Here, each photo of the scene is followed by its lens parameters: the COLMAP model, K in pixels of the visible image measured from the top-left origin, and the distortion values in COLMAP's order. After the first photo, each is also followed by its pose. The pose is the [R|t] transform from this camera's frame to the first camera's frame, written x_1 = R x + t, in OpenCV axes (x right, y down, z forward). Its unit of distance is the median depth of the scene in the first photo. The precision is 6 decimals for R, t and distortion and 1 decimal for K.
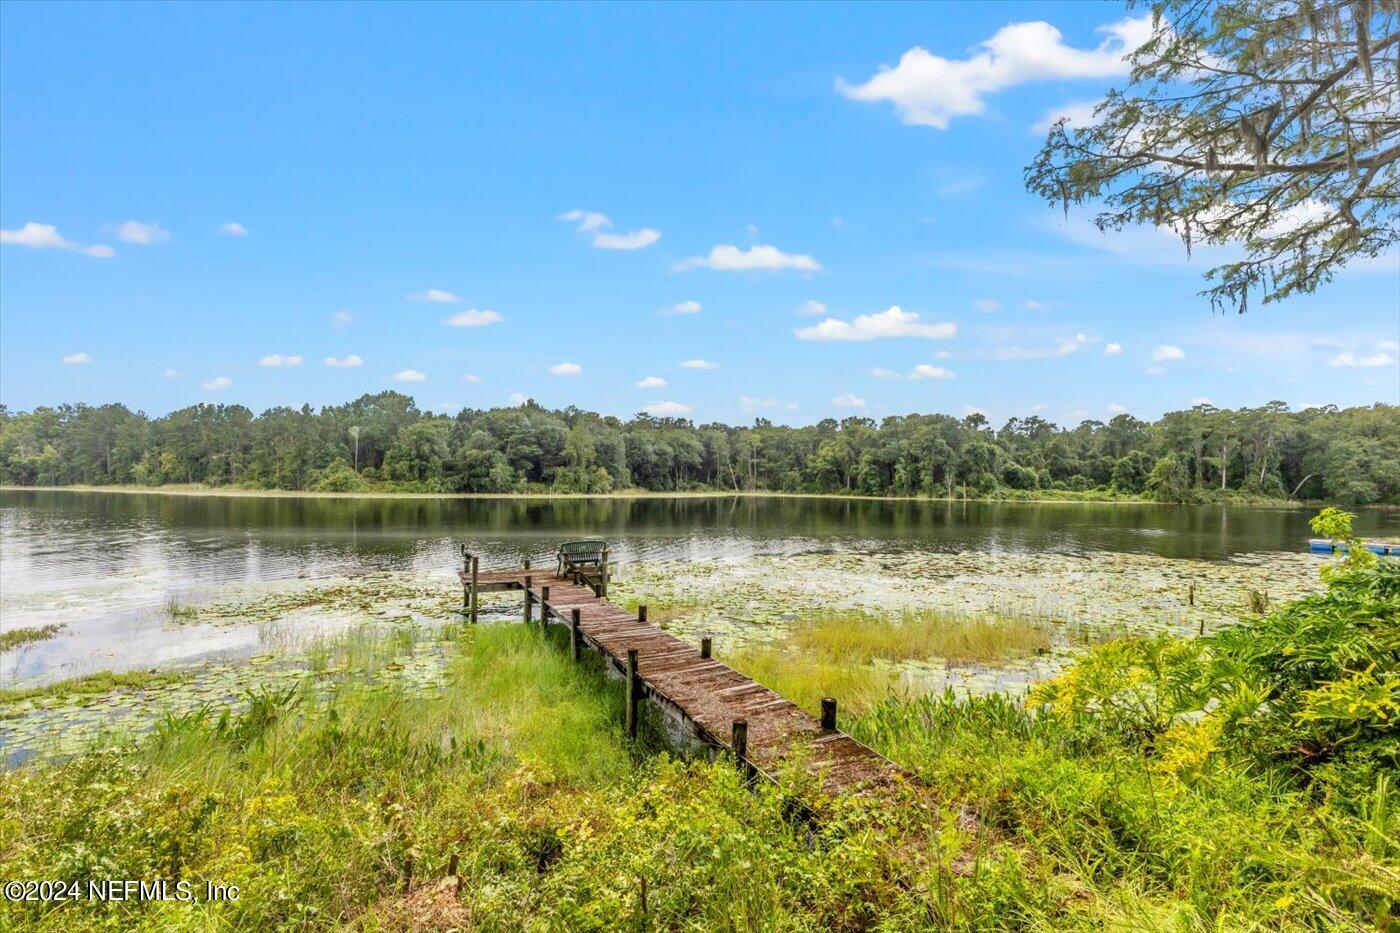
lens RADIAL K [[630.1, 0, 700.1], [0, 630.1, 473.0], [0, 0, 1]] dist [0.014087, -0.001824]
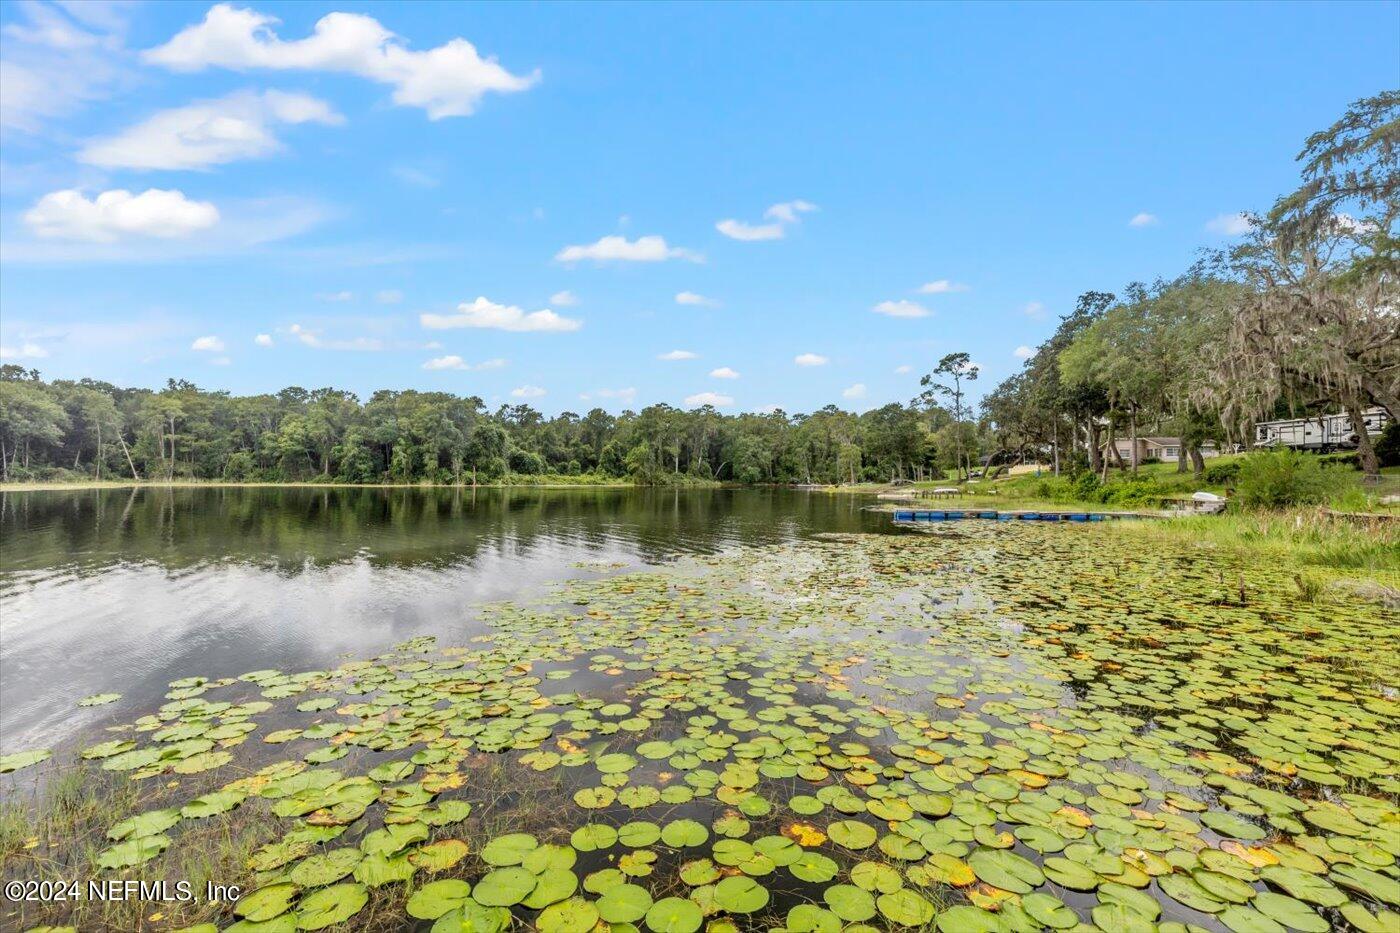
lens RADIAL K [[630.1, 0, 704.0], [0, 630.1, 469.3], [0, 0, 1]] dist [0.014087, -0.001824]
pose [[0.693779, 0.000376, 0.720188, -0.015921], [-0.010171, 0.999905, 0.009275, 0.005528], [-0.720116, -0.013760, 0.693717, 0.099977]]
